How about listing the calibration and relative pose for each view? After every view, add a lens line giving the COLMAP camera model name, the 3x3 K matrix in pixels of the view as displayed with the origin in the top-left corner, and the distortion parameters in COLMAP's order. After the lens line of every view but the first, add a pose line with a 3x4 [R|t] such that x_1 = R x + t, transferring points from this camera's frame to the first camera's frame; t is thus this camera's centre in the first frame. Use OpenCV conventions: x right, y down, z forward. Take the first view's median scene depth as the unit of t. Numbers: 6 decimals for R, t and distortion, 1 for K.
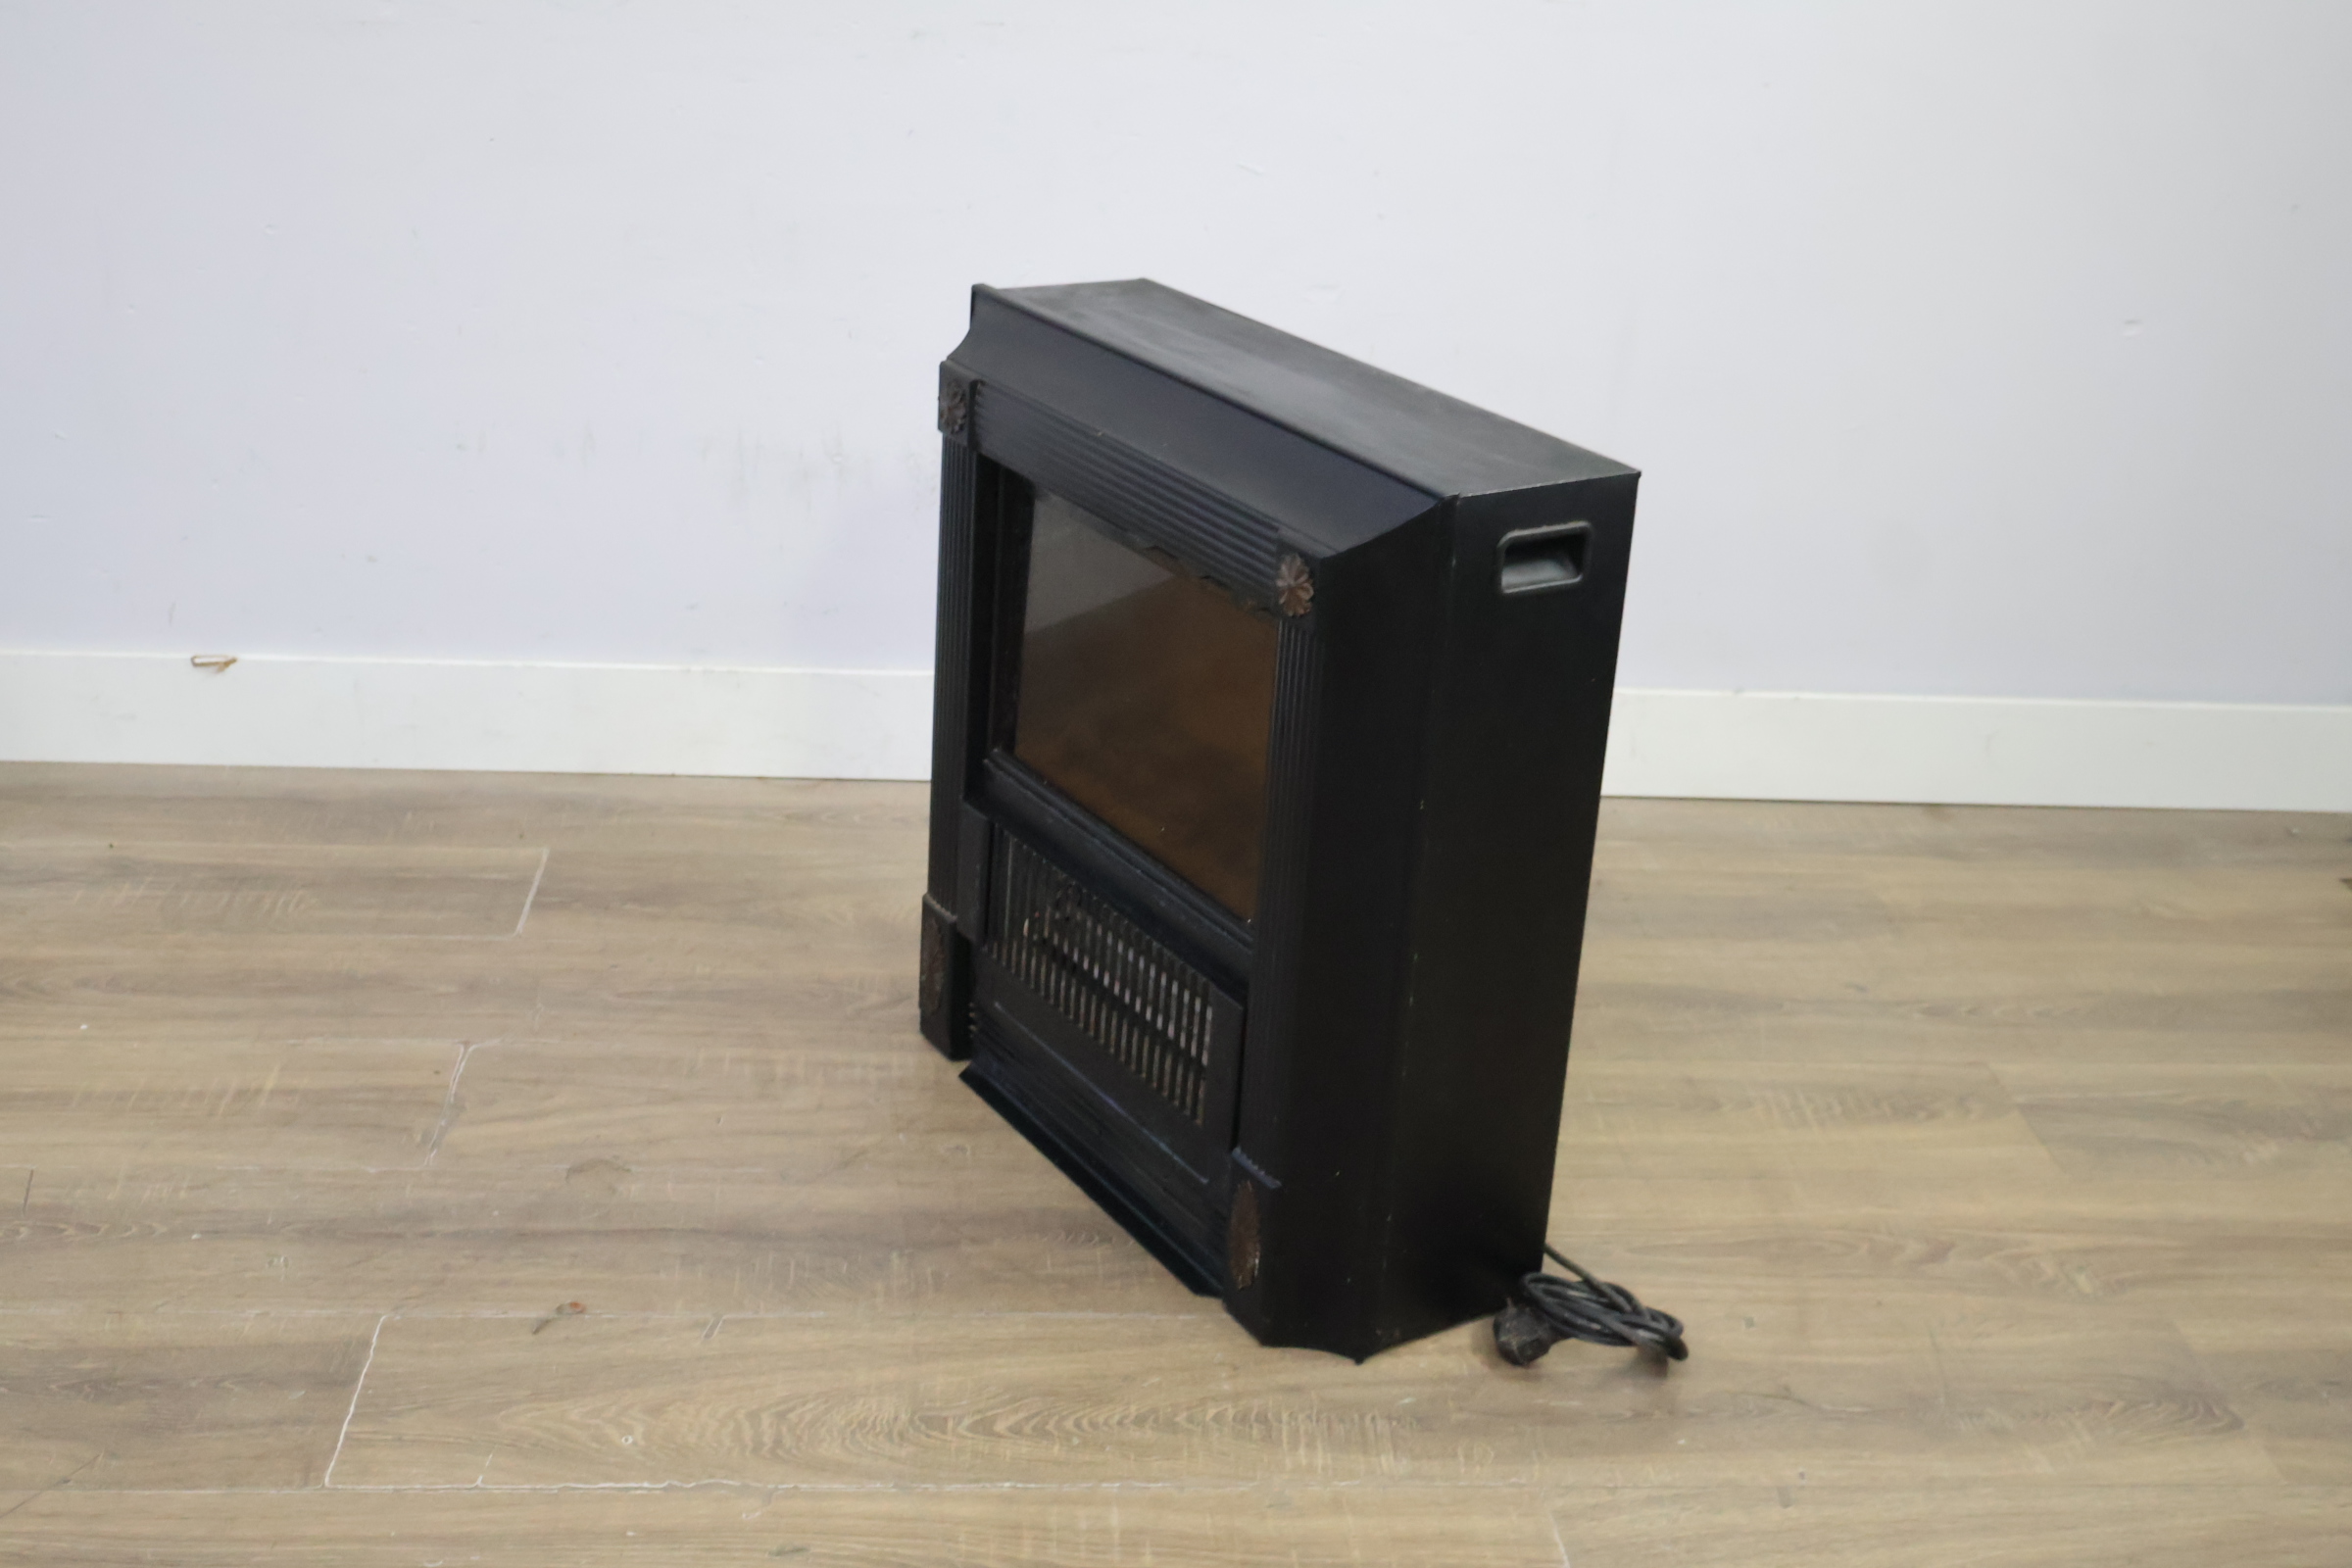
lens RADIAL K [[2616.6, 0, 1178.1], [0, 2616.6, 777.9], [0, 0, 1]] dist [-0.021627, -0.001679]
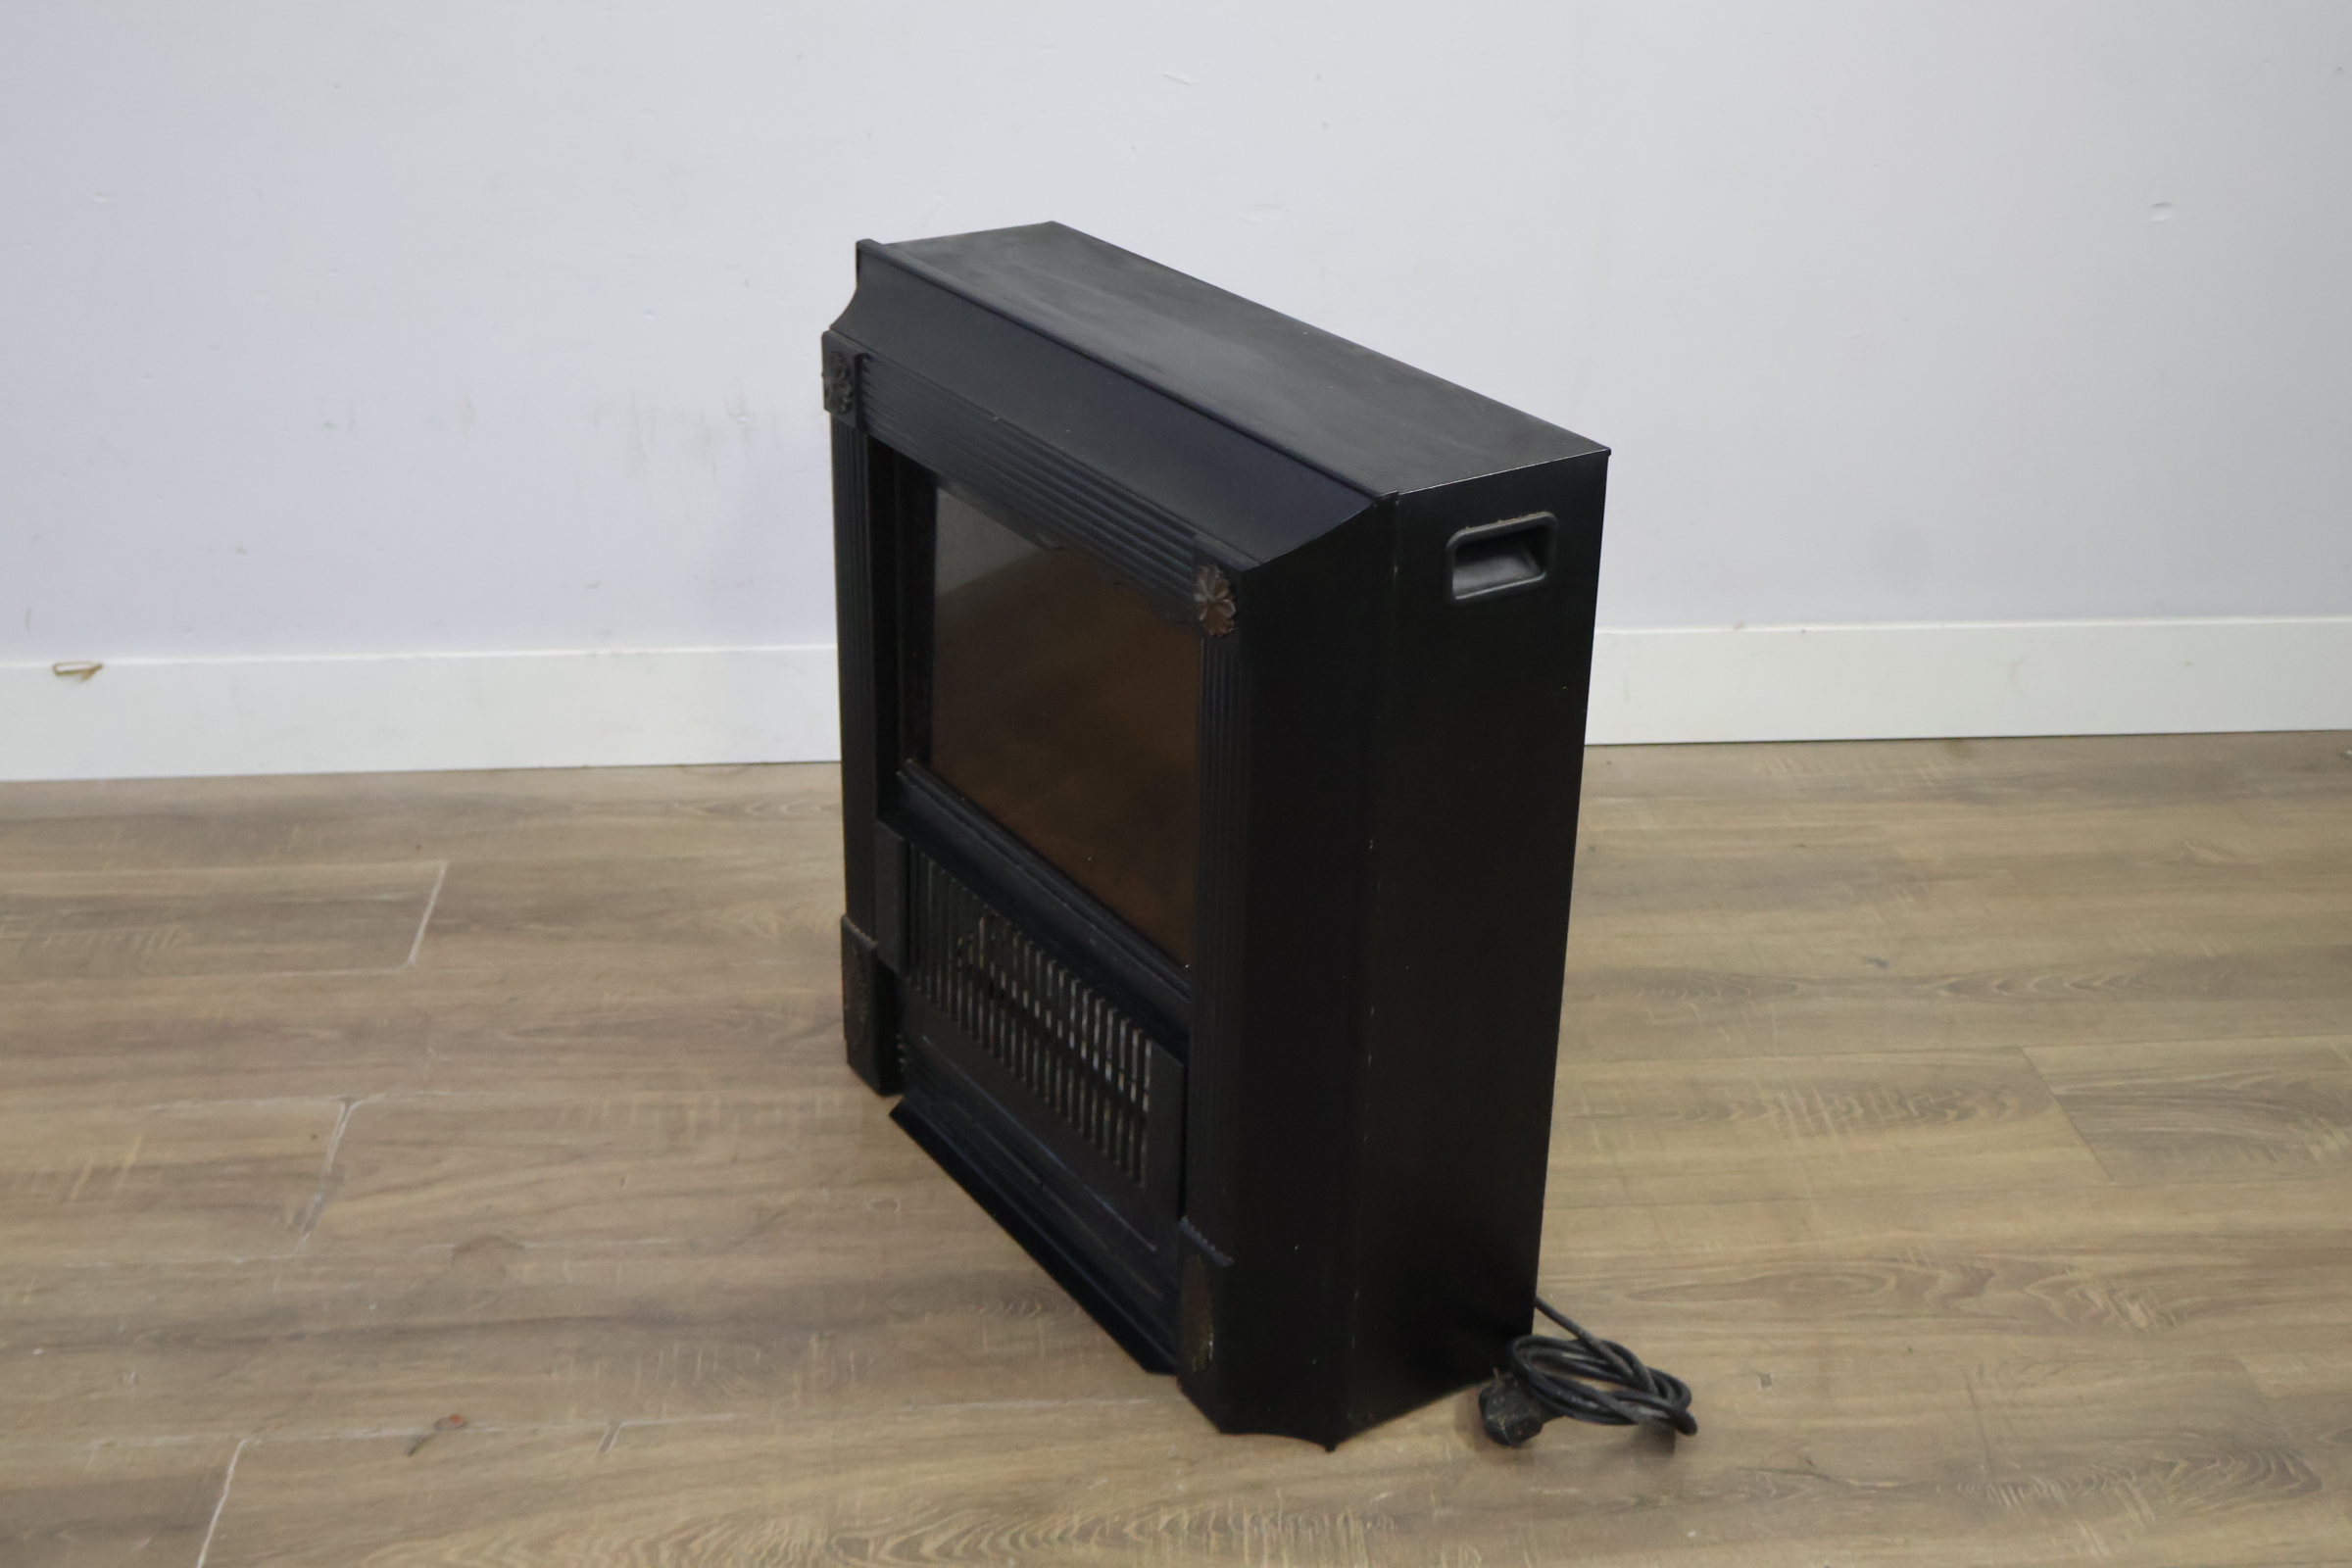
lens RADIAL K [[2616.8, 0, 1172.7], [0, 2616.8, 782.1], [0, 0, 1]] dist [-0.017630, -0.006154]
pose [[0.999137, -0.040297, -0.010042, 0.030455], [0.040793, 0.997634, 0.055342, -0.051105], [0.007788, -0.055704, 0.998417, 0.106320]]
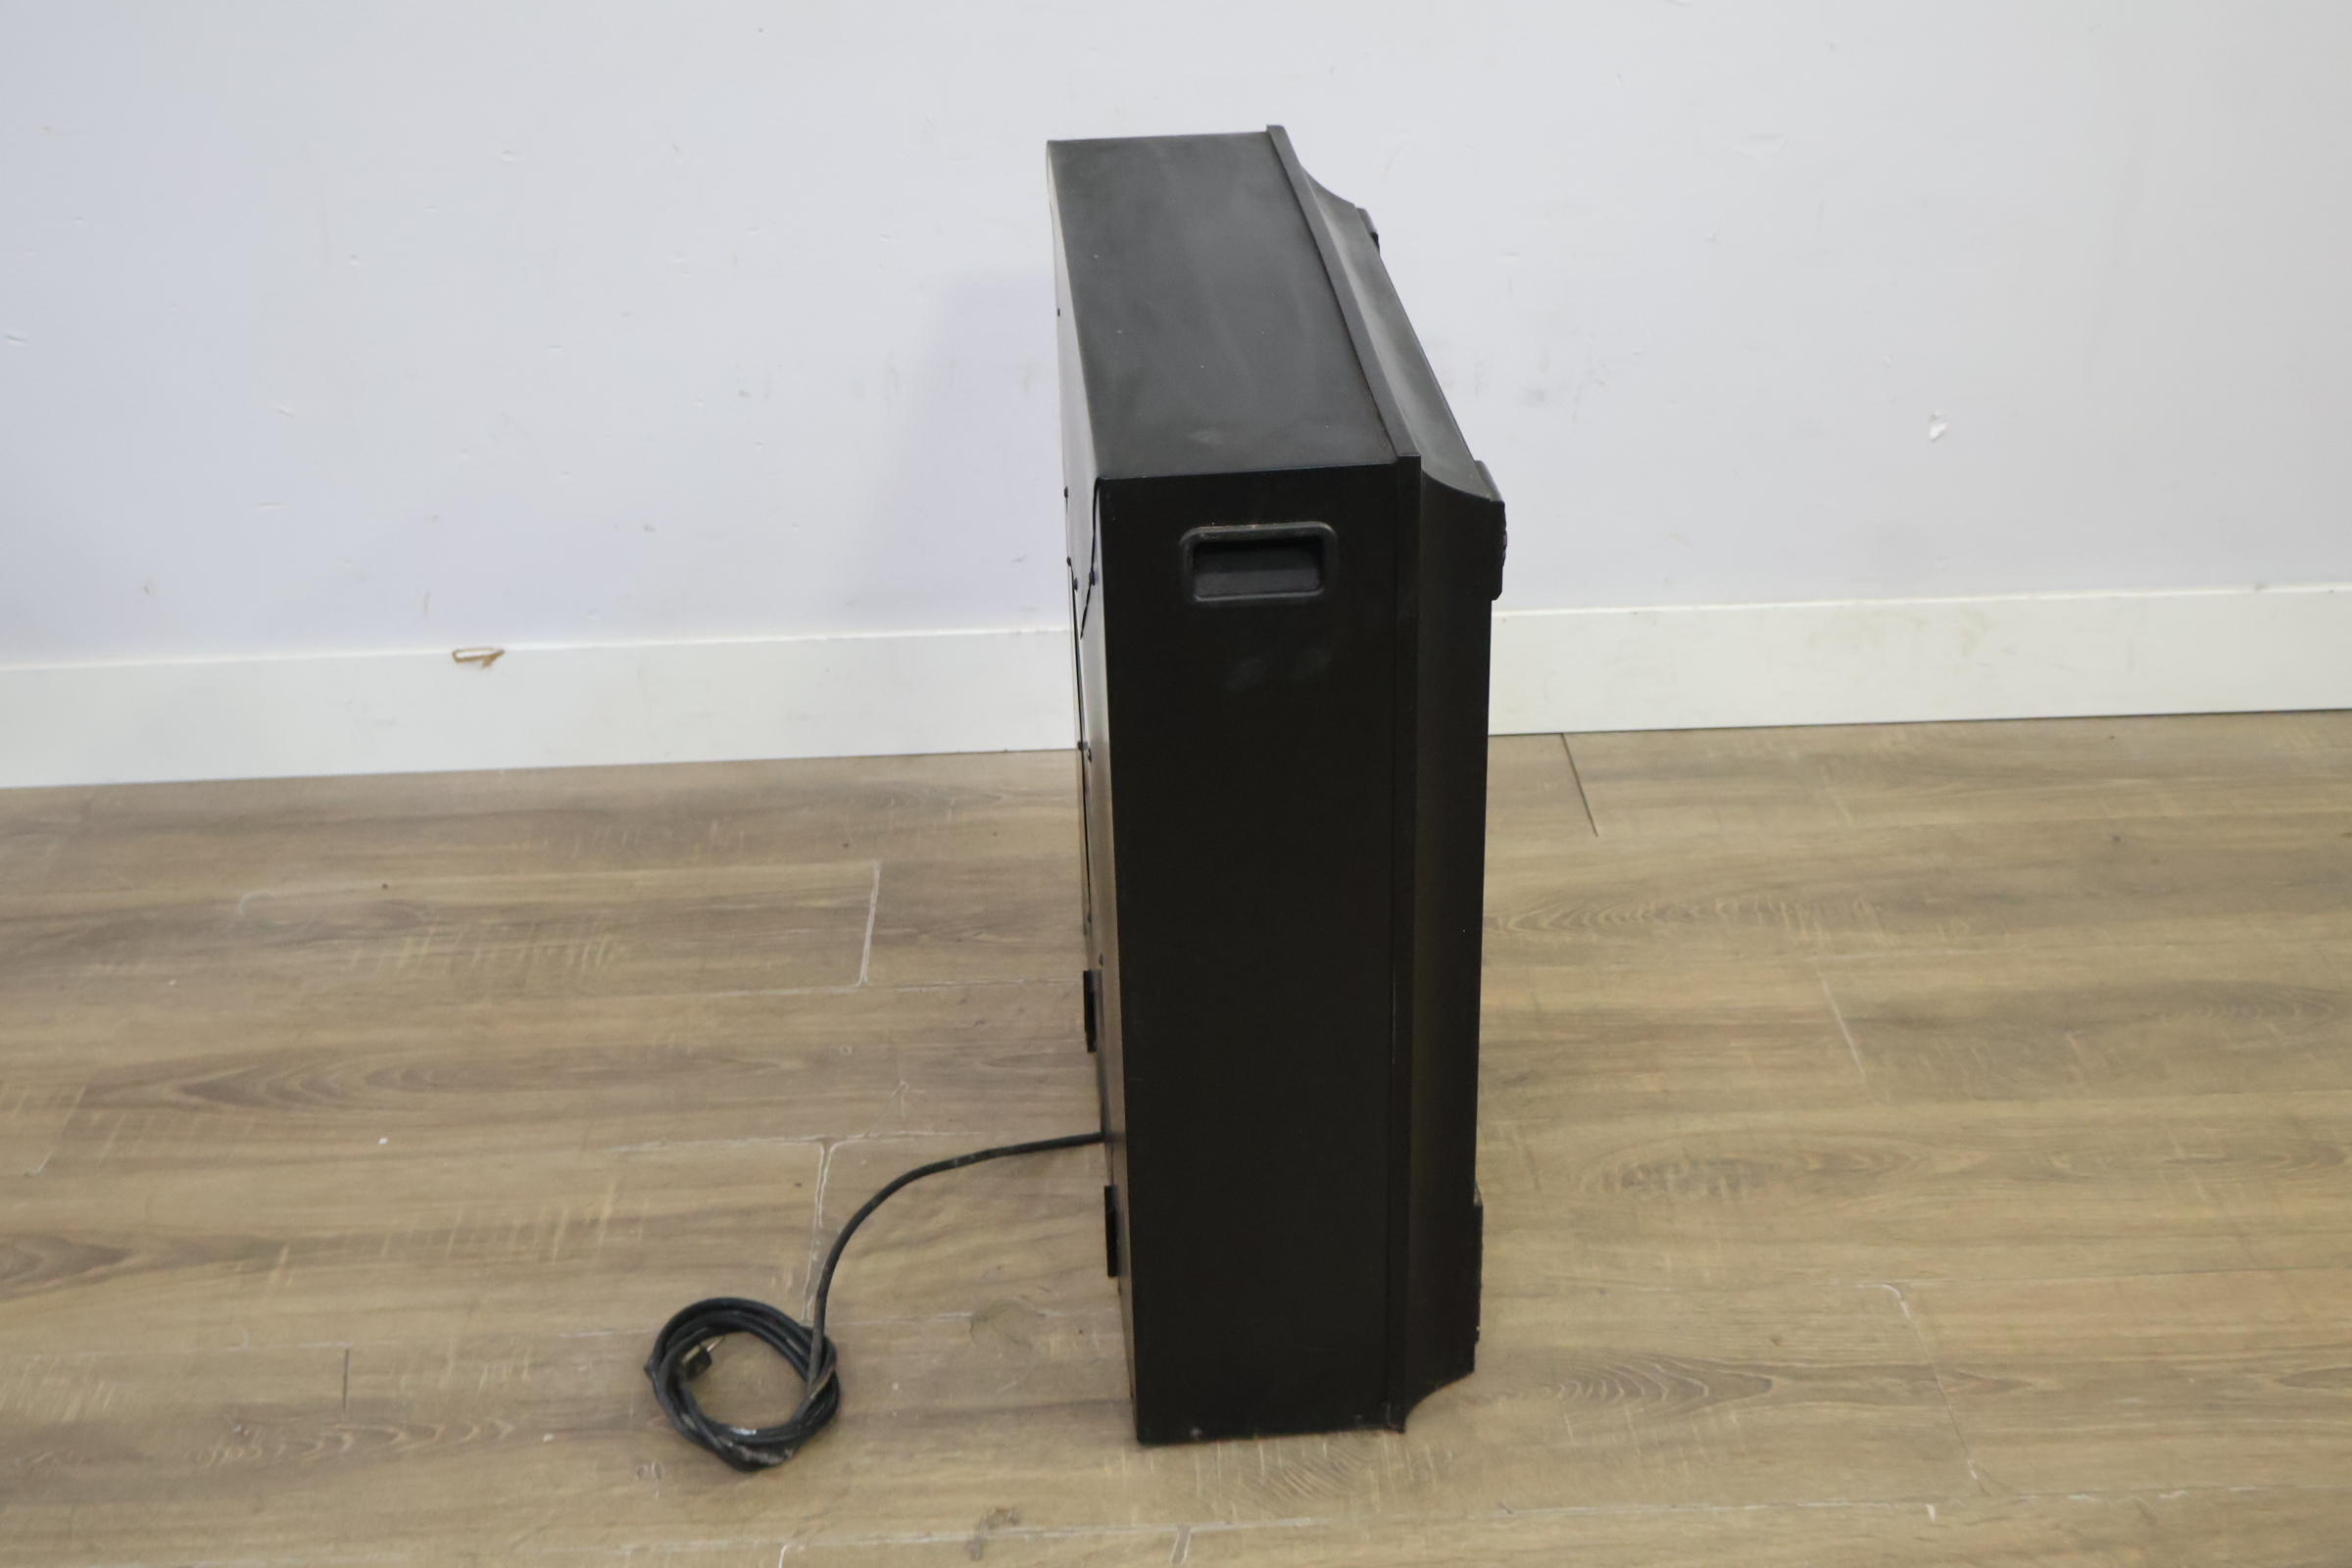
lens RADIAL K [[2625.3, 0, 1171.7], [0, 2625.3, 773.7], [0, 0, 1]] dist [-0.015693, 0.007661]
pose [[0.996068, -0.045993, -0.075716, -0.096983], [0.053340, 0.993751, 0.098053, -0.101073], [0.070733, -0.101706, 0.992297, 0.187386]]
